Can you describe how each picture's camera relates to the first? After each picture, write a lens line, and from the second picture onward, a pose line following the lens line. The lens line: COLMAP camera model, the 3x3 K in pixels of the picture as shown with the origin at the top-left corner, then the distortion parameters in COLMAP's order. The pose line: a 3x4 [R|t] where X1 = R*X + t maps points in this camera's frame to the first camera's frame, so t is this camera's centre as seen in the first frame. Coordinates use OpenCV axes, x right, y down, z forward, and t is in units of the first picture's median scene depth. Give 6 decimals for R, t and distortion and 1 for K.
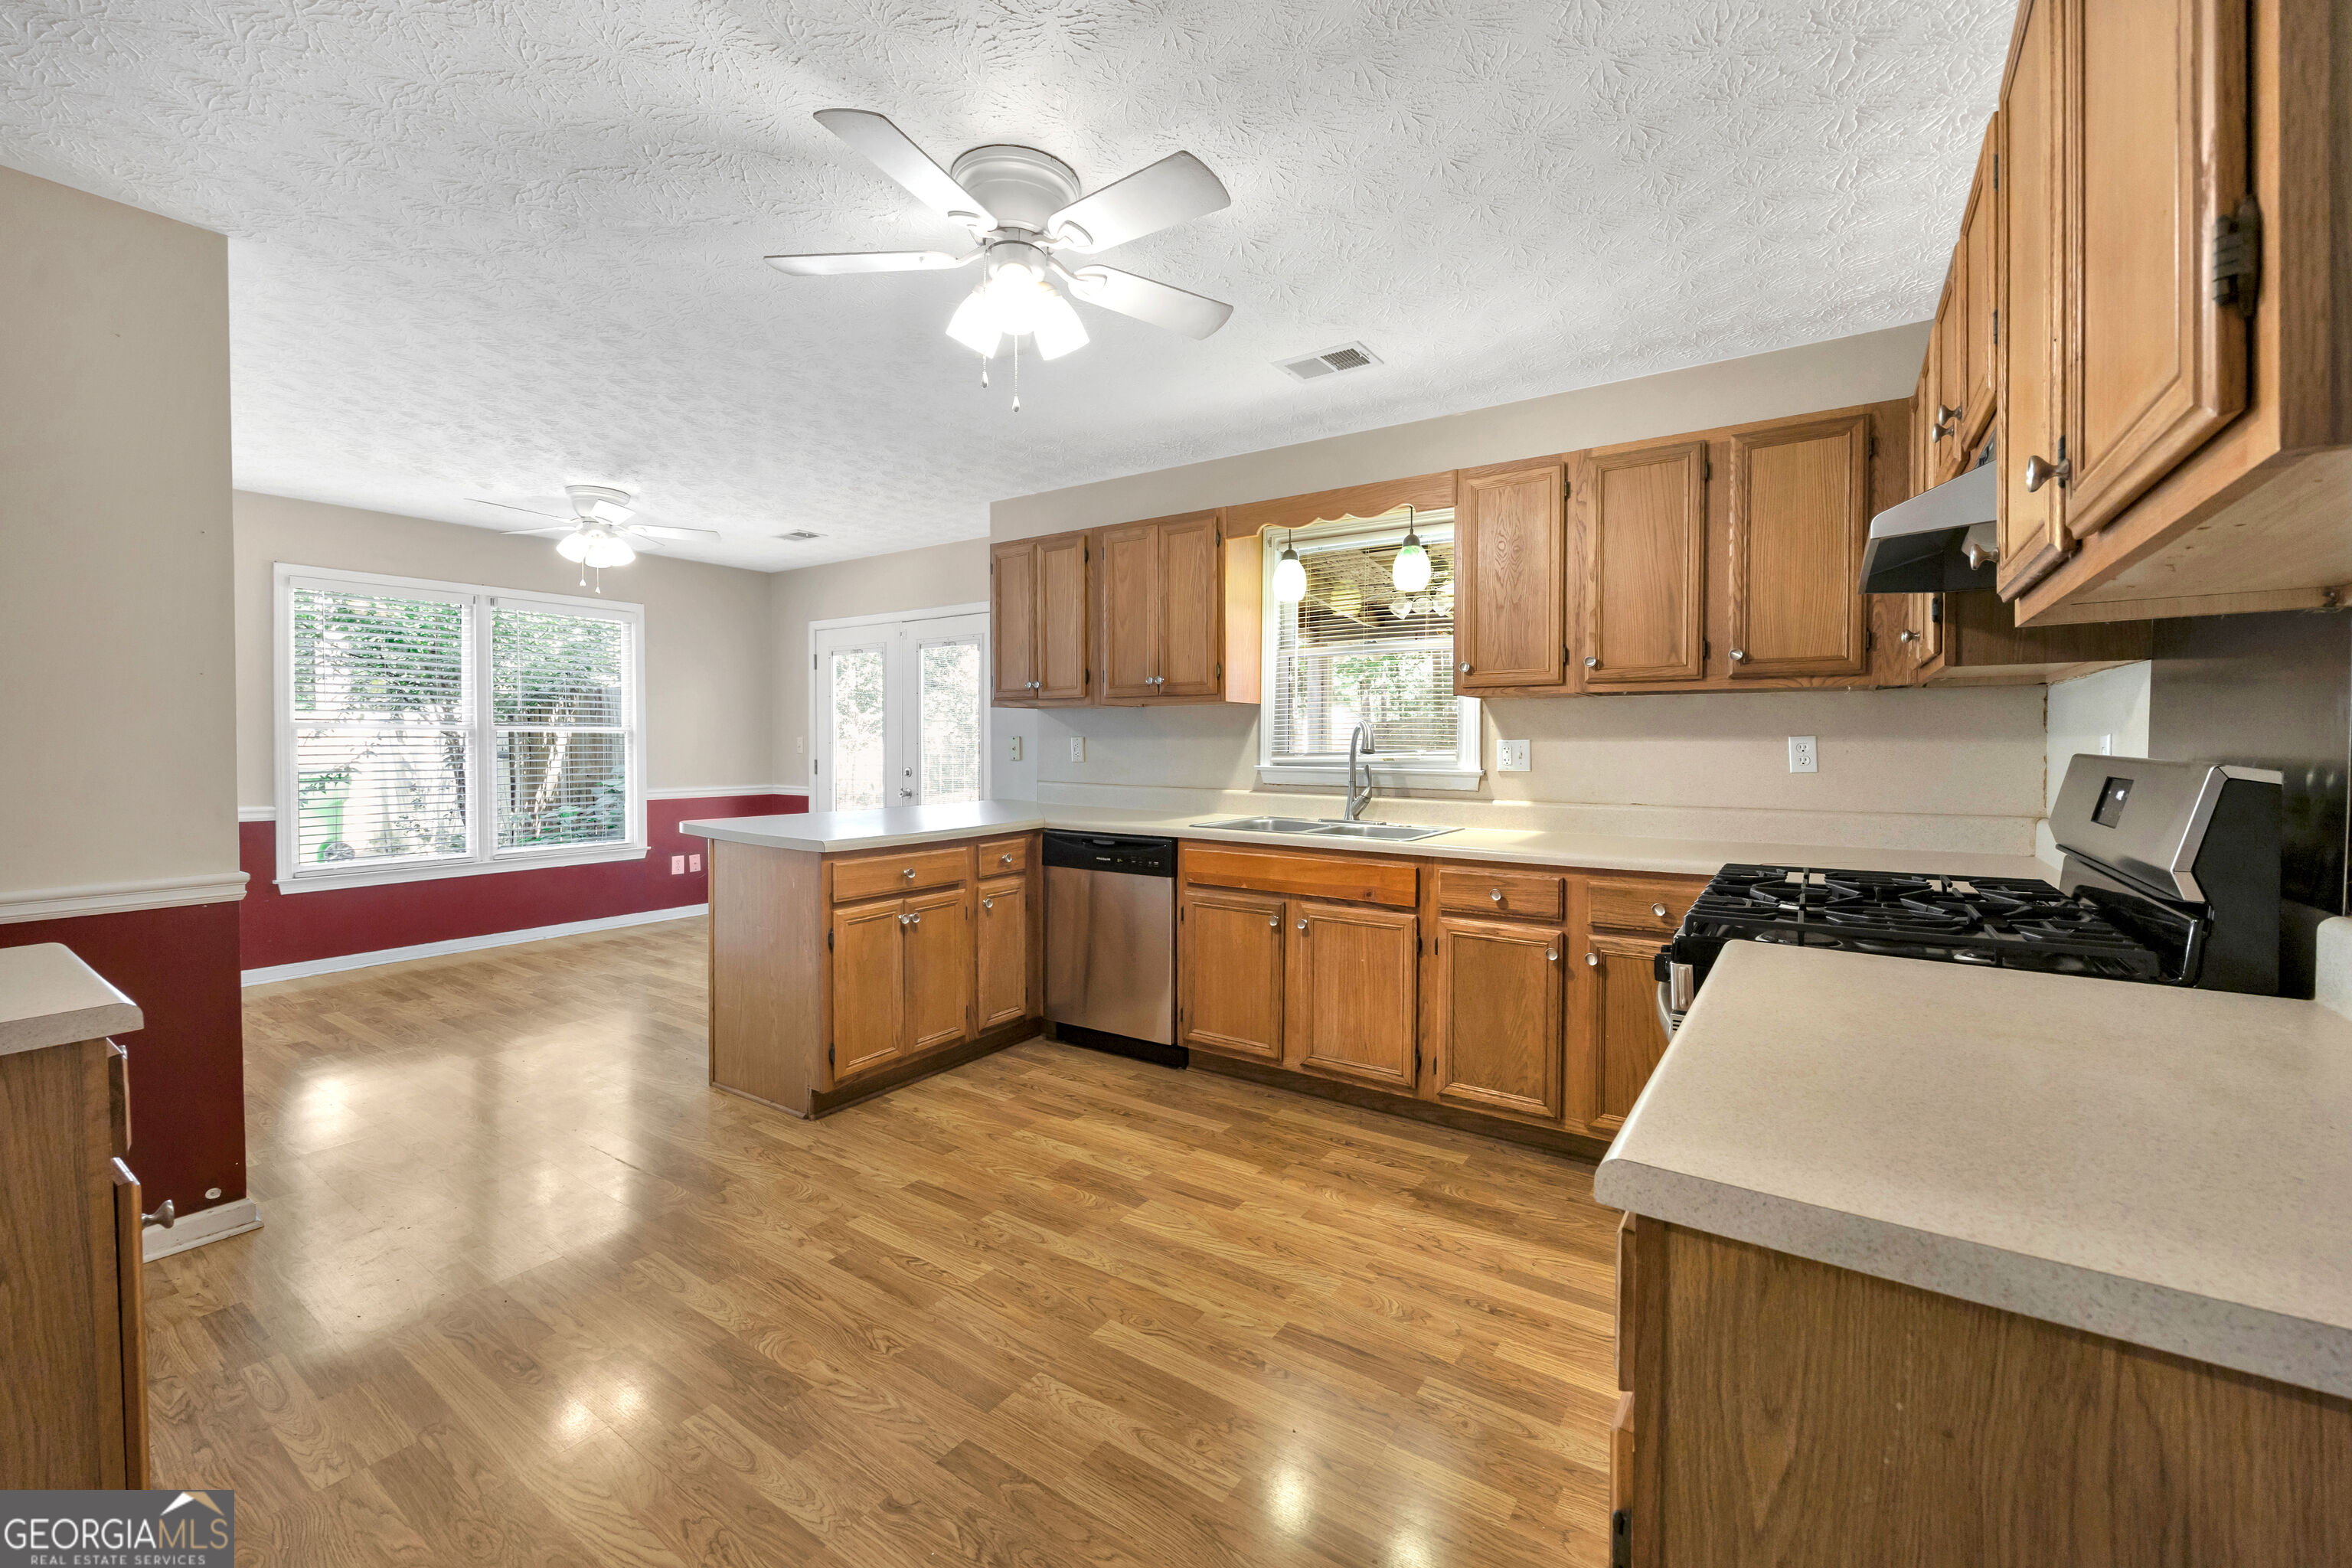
lens RADIAL K [[799.6, 0, 1178.0], [0, 799.6, 753.2], [0, 0, 1]] dist [-0.017454, -0.000038]
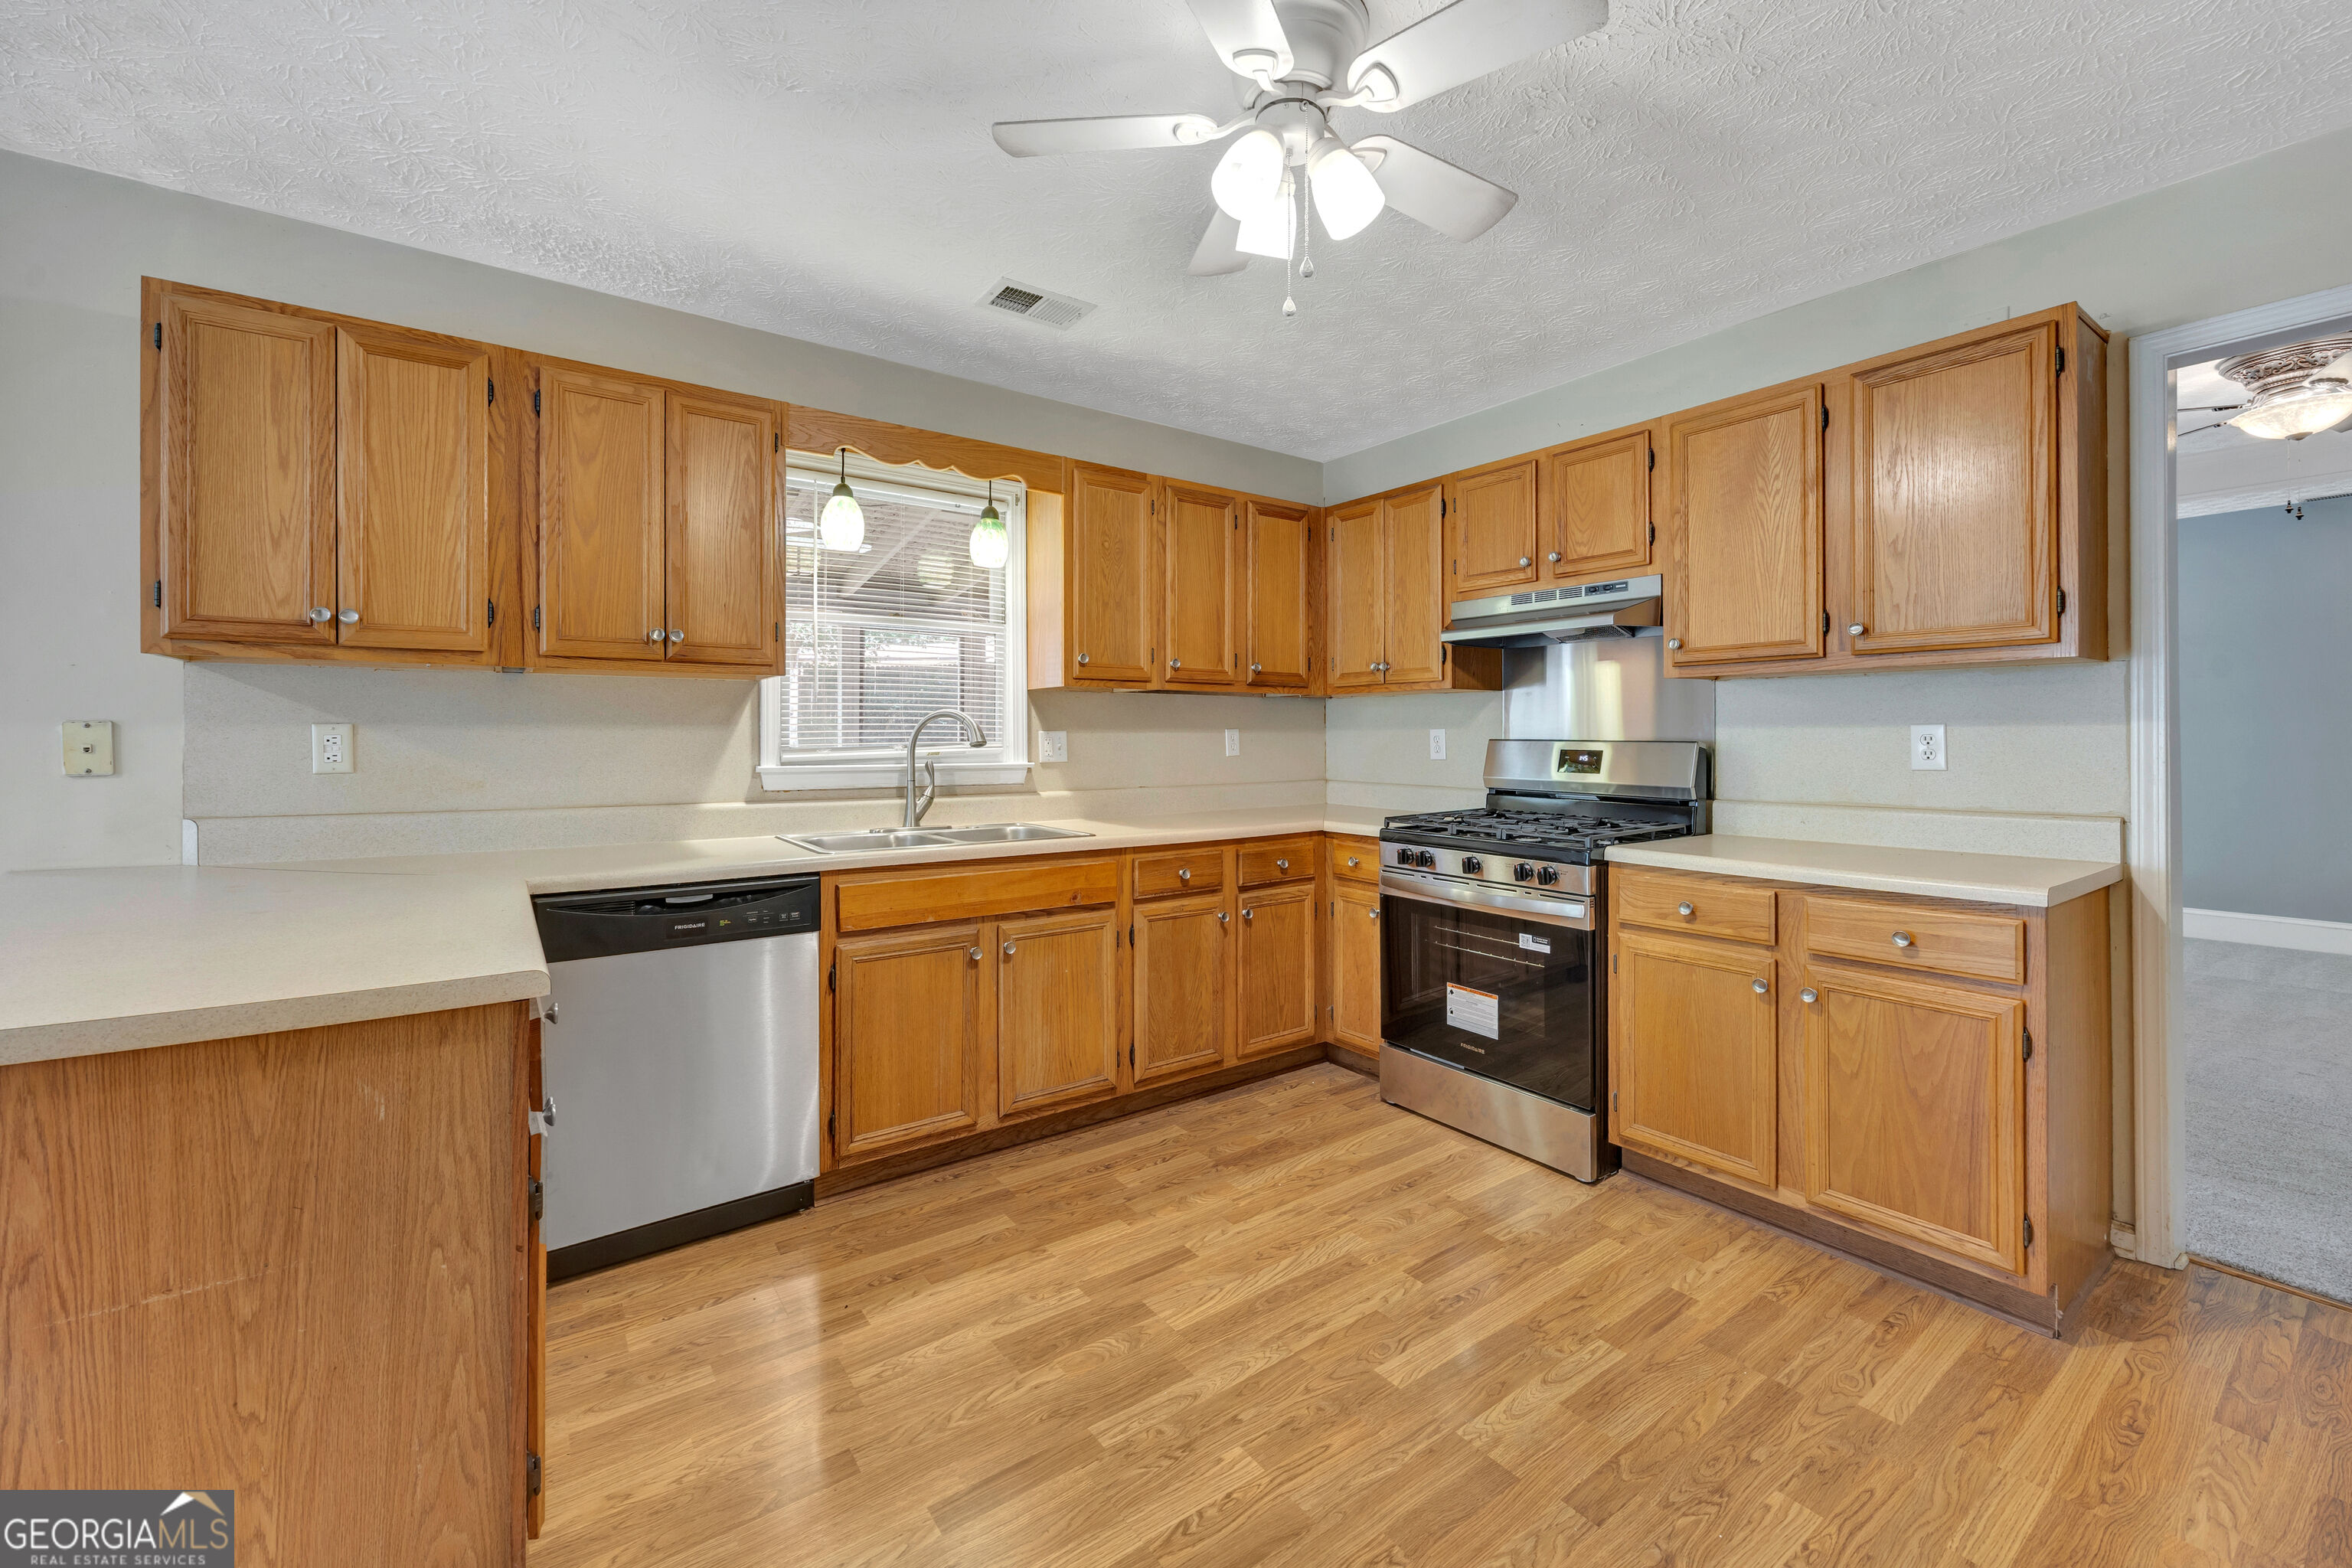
lens RADIAL K [[889.4, 0, 1182.4], [0, 889.4, 734.9], [0, 0, 1]] dist [-0.011091, 0.000117]
pose [[0.429983, -0.000498, 0.902837, -0.656454], [0.013504, 0.999892, -0.005879, -0.004261], [-0.902736, 0.014720, 0.429943, 0.453349]]
